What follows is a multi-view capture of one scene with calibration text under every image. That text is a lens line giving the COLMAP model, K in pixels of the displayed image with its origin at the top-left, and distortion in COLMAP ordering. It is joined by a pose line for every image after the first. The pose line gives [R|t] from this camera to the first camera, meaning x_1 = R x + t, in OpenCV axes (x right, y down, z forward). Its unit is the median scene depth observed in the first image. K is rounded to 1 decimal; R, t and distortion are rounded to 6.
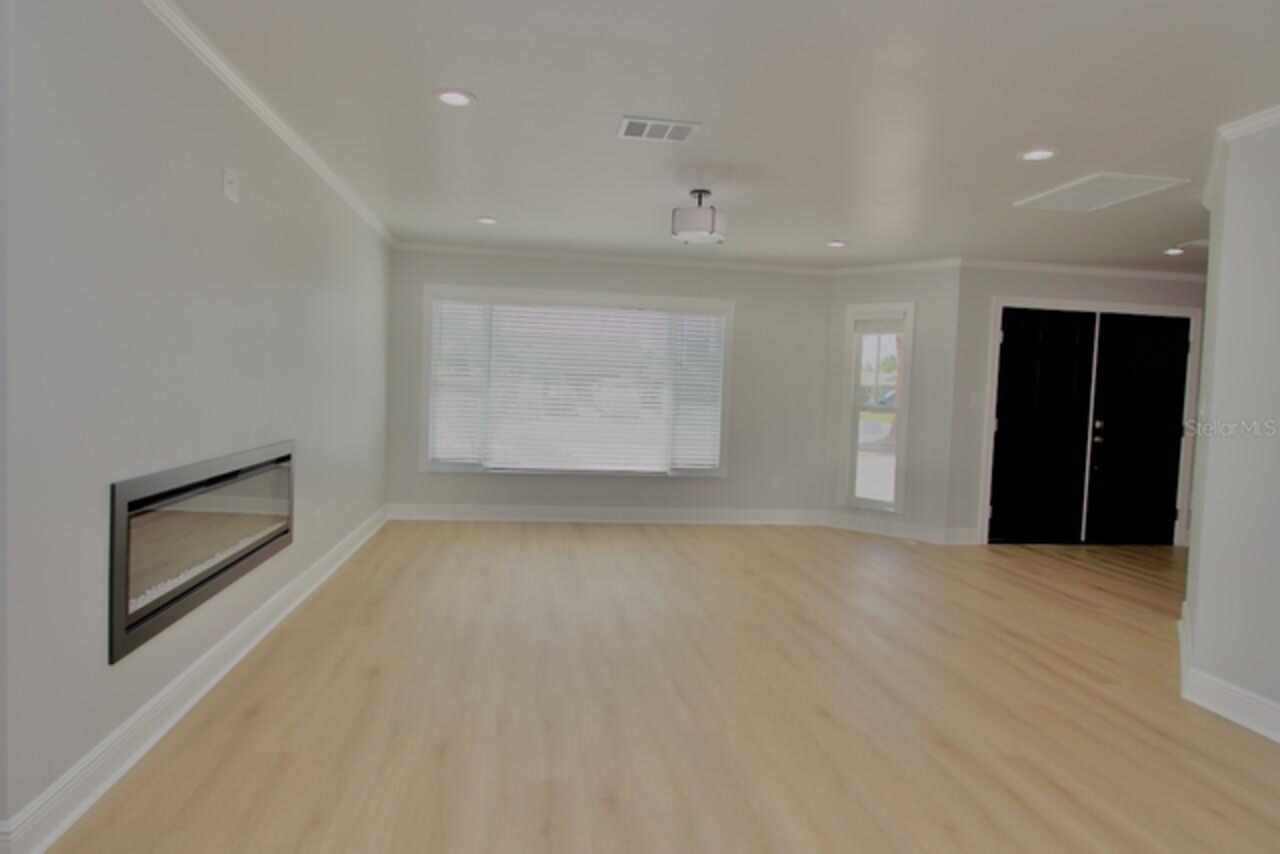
lens RADIAL K [[721.0, 0, 645.0], [0, 721.0, 431.2], [0, 0, 1]] dist [-0.008866, -0.000725]
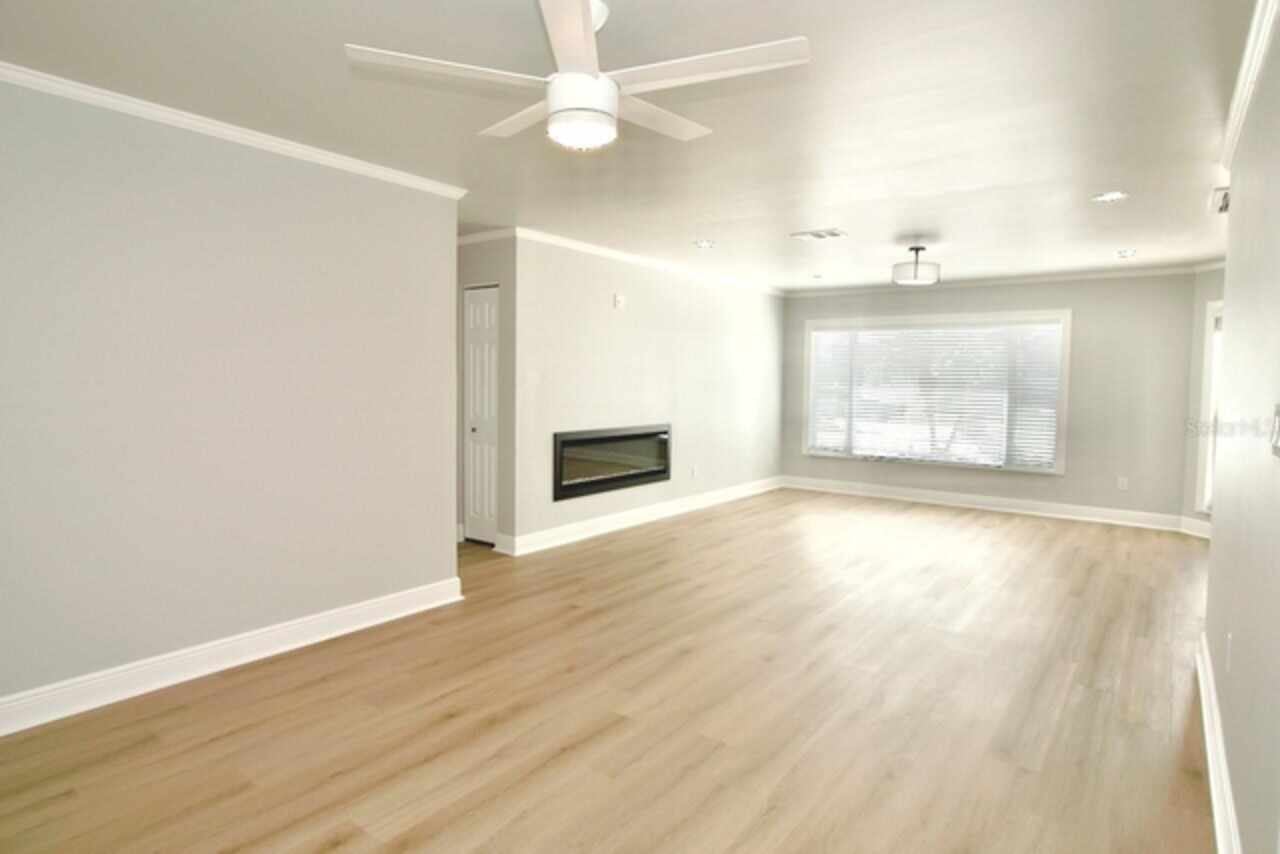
lens RADIAL K [[721.0, 0, 638.2], [0, 721.0, 421.0], [0, 0, 1]] dist [-0.008866, -0.000725]
pose [[0.704011, 0.014335, -0.710044, 0.457159], [-0.030178, 0.999497, -0.009743, 0.016073], [0.709547, 0.028286, 0.704090, -0.219900]]
